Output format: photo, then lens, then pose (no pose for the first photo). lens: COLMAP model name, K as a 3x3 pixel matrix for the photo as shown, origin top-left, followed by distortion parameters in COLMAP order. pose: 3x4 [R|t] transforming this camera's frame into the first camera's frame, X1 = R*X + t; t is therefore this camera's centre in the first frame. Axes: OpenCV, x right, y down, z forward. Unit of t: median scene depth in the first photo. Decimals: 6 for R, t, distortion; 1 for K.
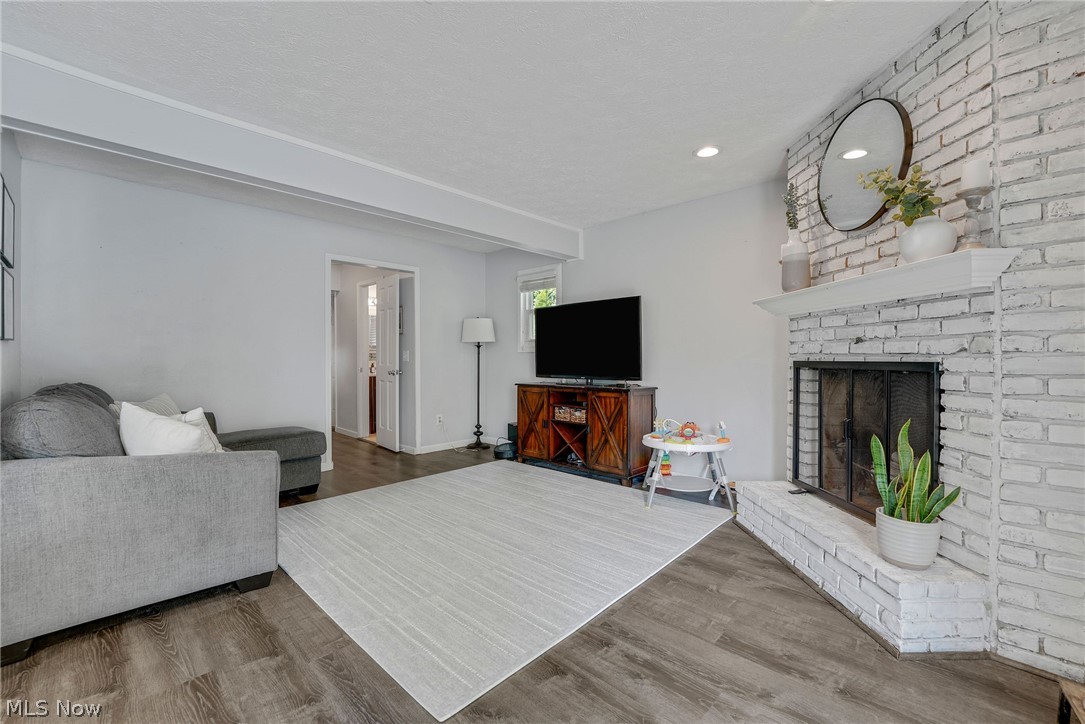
lens RADIAL K [[444.7, 0, 542.2], [0, 444.7, 359.6], [0, 0, 1]] dist [-0.011857, 0.000141]
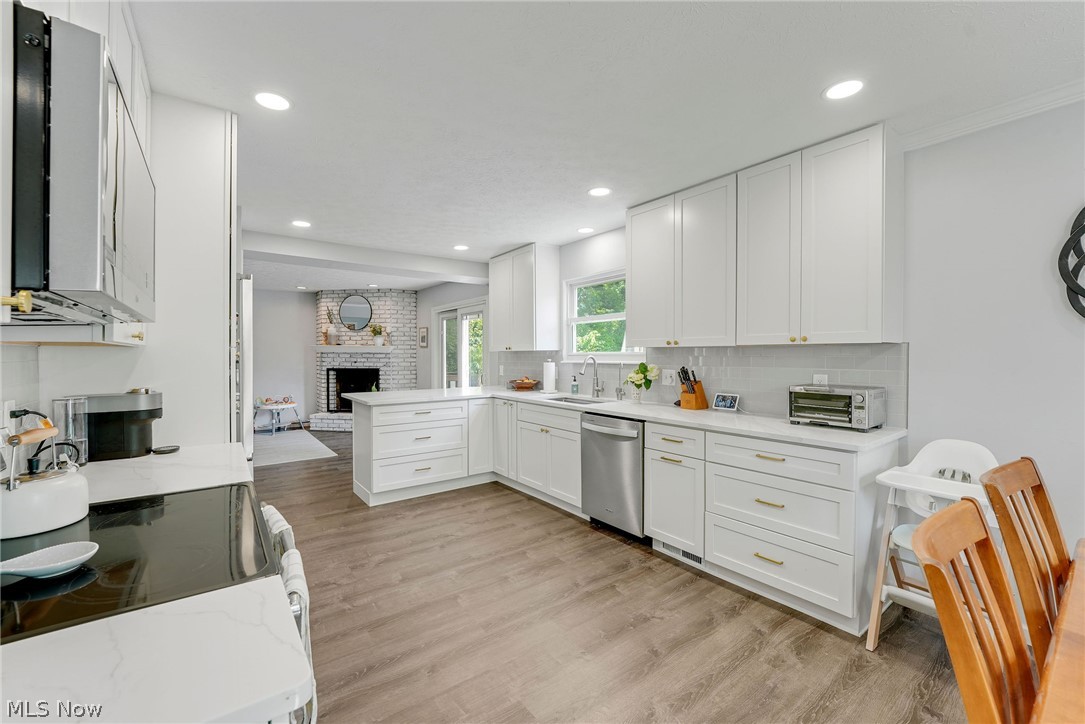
lens RADIAL K [[455.7, 0, 538.0], [0, 455.7, 360.1], [0, 0, 1]] dist [-0.017459, 0.000186]
pose [[0.176187, -0.015159, 0.984240, -2.433912], [0.005230, 0.999882, 0.014464, -0.099377], [-0.984343, 0.002599, 0.176246, -0.994454]]
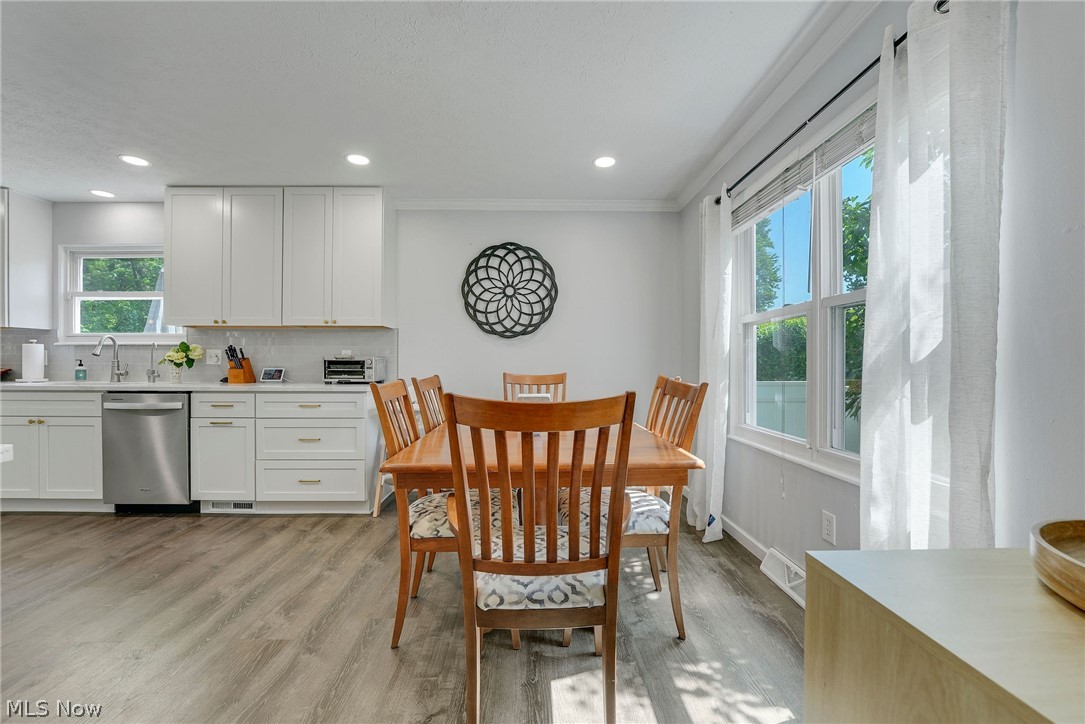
lens RADIAL K [[445.7, 0, 550.2], [0, 445.7, 365.1], [0, 0, 1]] dist [-0.018009, 0.000208]
pose [[-0.707364, -0.005362, 0.706829, -2.809176], [-0.002222, 0.999983, 0.005362, 0.002250], [-0.706846, 0.002223, -0.707364, -0.892231]]
